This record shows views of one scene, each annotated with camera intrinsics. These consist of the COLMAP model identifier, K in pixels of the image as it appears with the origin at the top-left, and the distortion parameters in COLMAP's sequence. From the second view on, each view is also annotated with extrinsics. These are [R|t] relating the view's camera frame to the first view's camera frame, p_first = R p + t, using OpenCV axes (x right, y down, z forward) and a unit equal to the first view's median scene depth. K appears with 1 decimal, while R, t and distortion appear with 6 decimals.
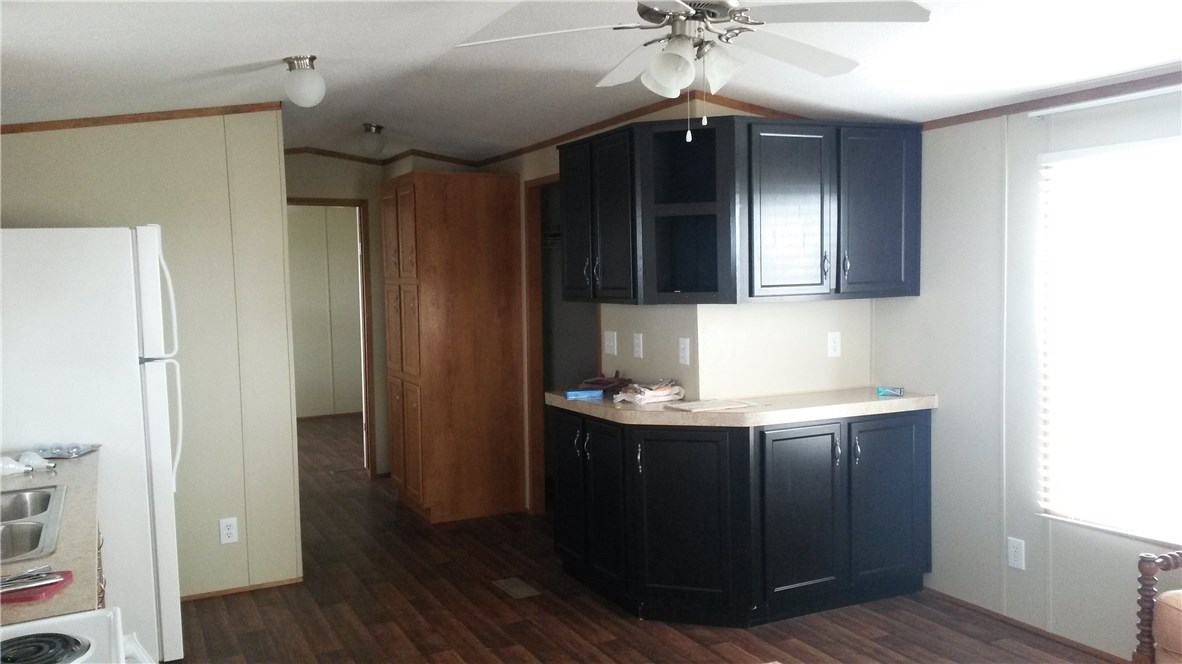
lens RADIAL K [[955.3, 0, 591.0], [0, 955.3, 332.0], [0, 0, 1]] dist [0.088199, -0.121272]
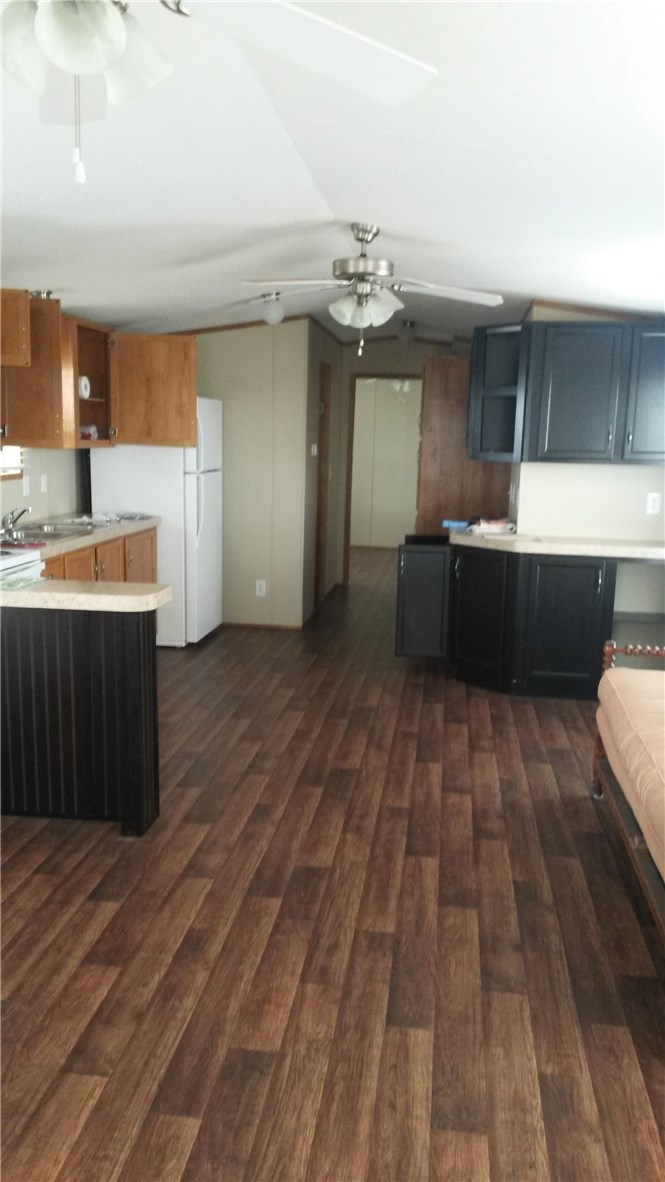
lens RADIAL K [[955.3, 0, 332.5], [0, 955.3, 591.0], [0, 0, 1]] dist [0.088199, -0.121272]
pose [[0.824495, 0.133588, -0.549875, 0.639105], [-0.079381, 0.989431, 0.121349, 0.007107], [0.560274, -0.056401, 0.826385, -0.267748]]
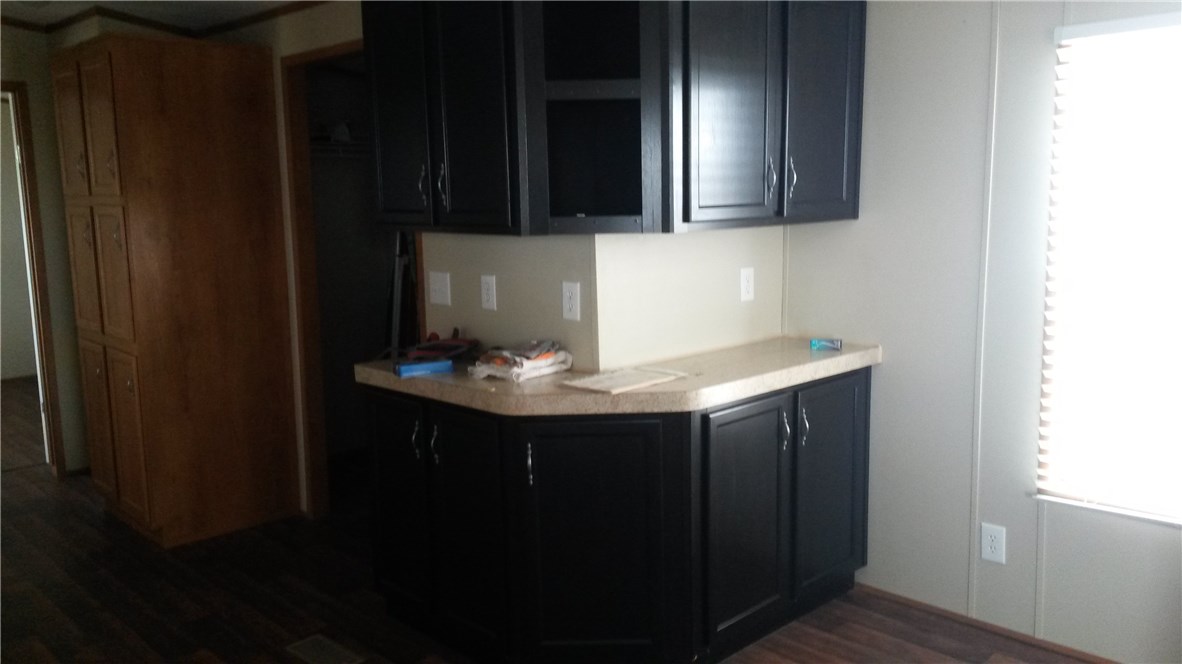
lens RADIAL K [[955.3, 0, 591.0], [0, 955.3, 332.0], [0, 0, 1]] dist [0.088199, -0.121272]
pose [[0.953446, -0.041716, 0.298664, -0.098817], [0.017813, 0.996447, 0.082313, -0.014749], [-0.301037, -0.073161, 0.950802, 0.326932]]
